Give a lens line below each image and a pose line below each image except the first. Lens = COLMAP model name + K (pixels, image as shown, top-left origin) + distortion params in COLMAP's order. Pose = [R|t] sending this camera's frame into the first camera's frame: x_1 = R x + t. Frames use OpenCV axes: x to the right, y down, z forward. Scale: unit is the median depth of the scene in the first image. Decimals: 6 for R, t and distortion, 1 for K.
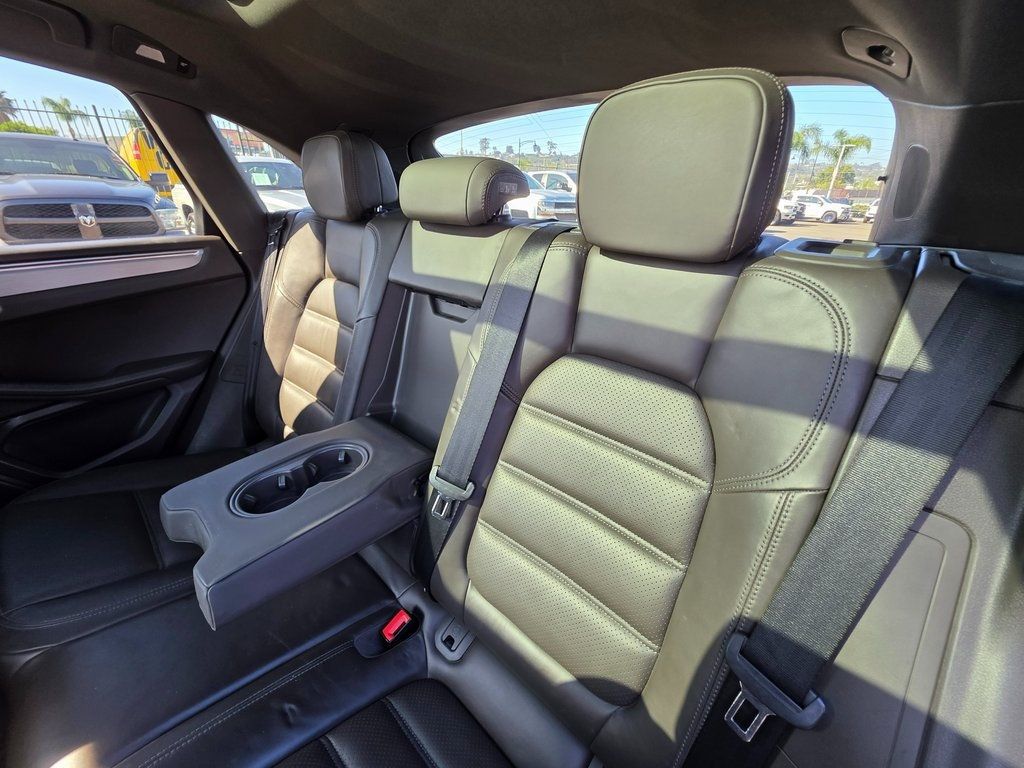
lens RADIAL K [[412.6, 0, 512.0], [0, 412.6, 384.0], [0, 0, 1]] dist [0.001533, 0.000247]
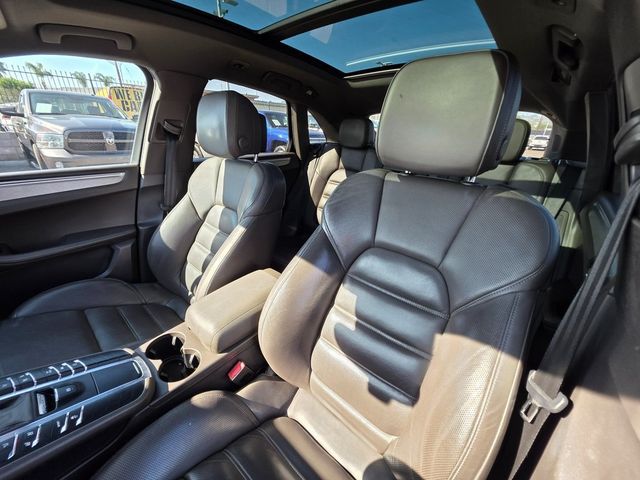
lens RADIAL K [[250.4, 0, 320.0], [0, 250.4, 240.0], [0, 0, 1]] dist [0.002658, 0.000026]
pose [[0.999642, 0.012803, 0.023513, -0.829808], [-0.012452, 0.999810, -0.015010, 0.309183], [-0.023701, 0.014712, 0.999611, -0.826713]]
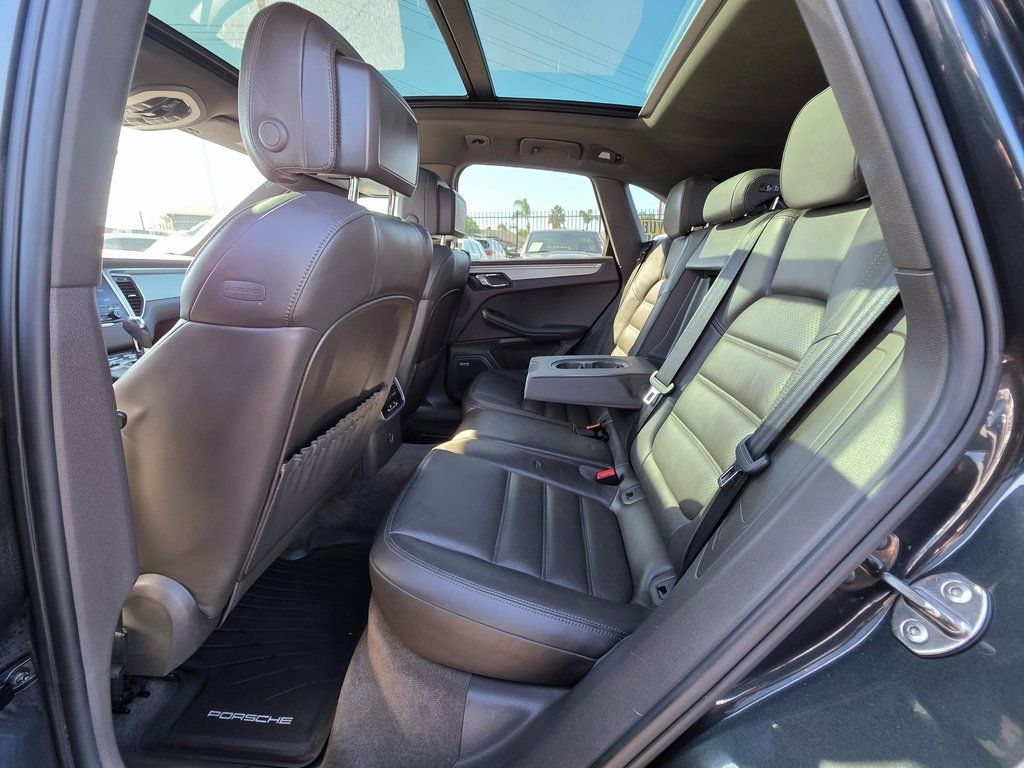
lens RADIAL K [[400.7, 0, 512.0], [0, 400.7, 384.0], [0, 0, 1]] dist [0.002658, 0.000026]
pose [[0.608804, 0.211770, -0.764533, 0.518798], [-0.324147, 0.945999, 0.003914, 0.342874], [0.724076, 0.245438, 0.644573, -0.259958]]
